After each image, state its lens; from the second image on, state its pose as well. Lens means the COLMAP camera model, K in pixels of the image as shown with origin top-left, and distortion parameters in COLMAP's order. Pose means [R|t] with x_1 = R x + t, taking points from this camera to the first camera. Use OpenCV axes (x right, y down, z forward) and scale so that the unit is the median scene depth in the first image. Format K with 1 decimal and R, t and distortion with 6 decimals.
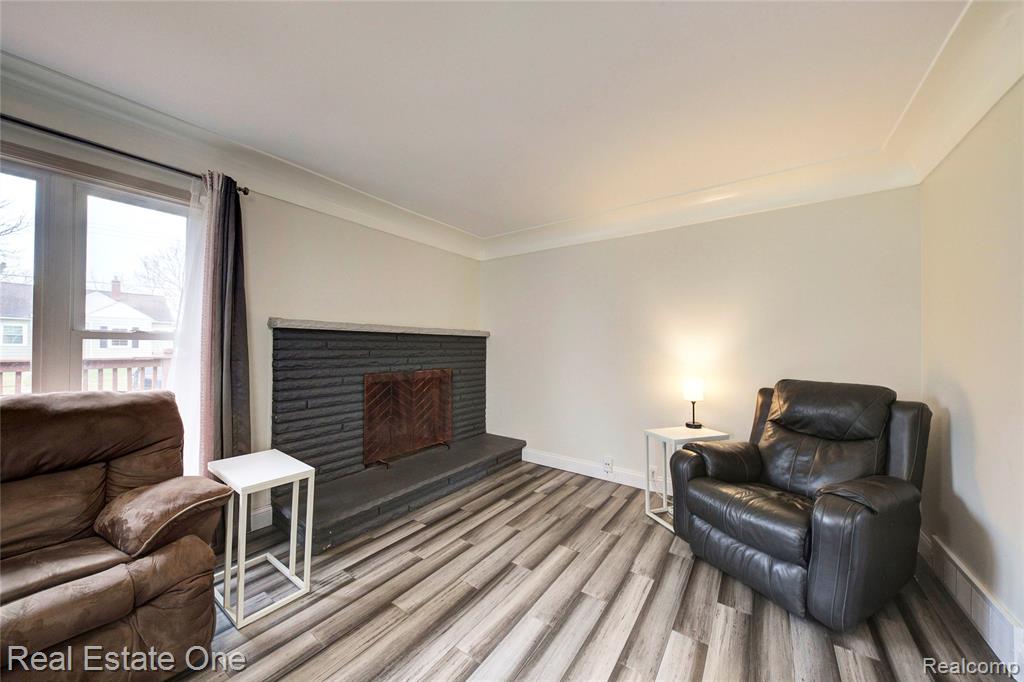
lens RADIAL K [[355.7, 0, 509.5], [0, 355.7, 343.5], [0, 0, 1]] dist [-0.001781, -0.002097]
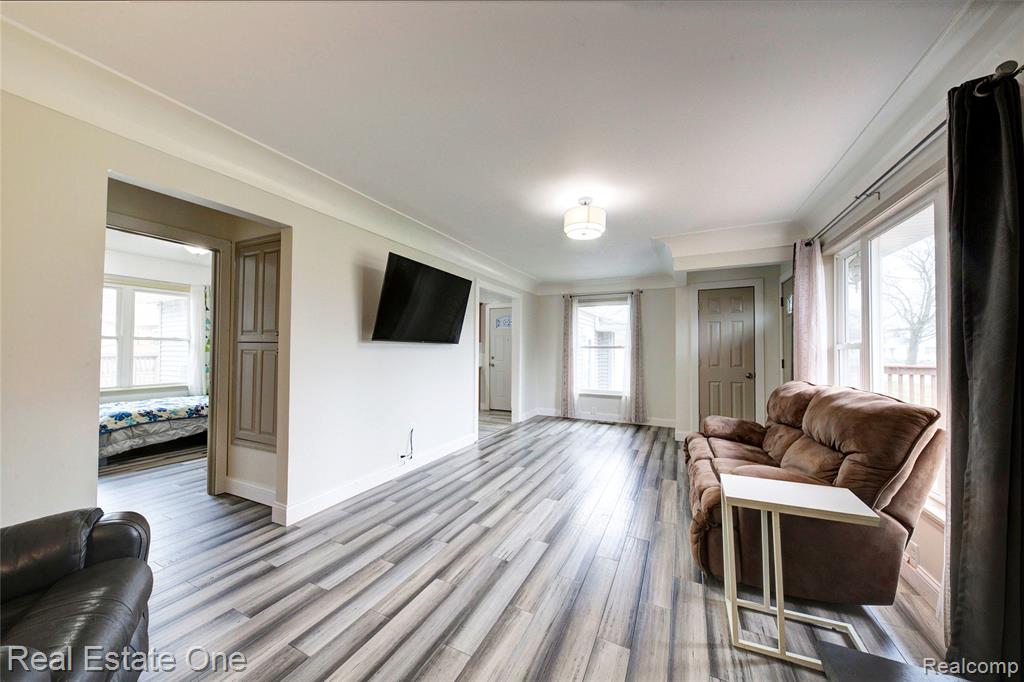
lens RADIAL K [[355.7, 0, 508.8], [0, 355.7, 342.9], [0, 0, 1]] dist [-0.001781, -0.002097]
pose [[-0.986859, -0.012034, -0.161133, 0.111148], [-0.006513, 0.999375, -0.034744, 0.027165], [0.161450, -0.033238, -0.986321, 1.993606]]
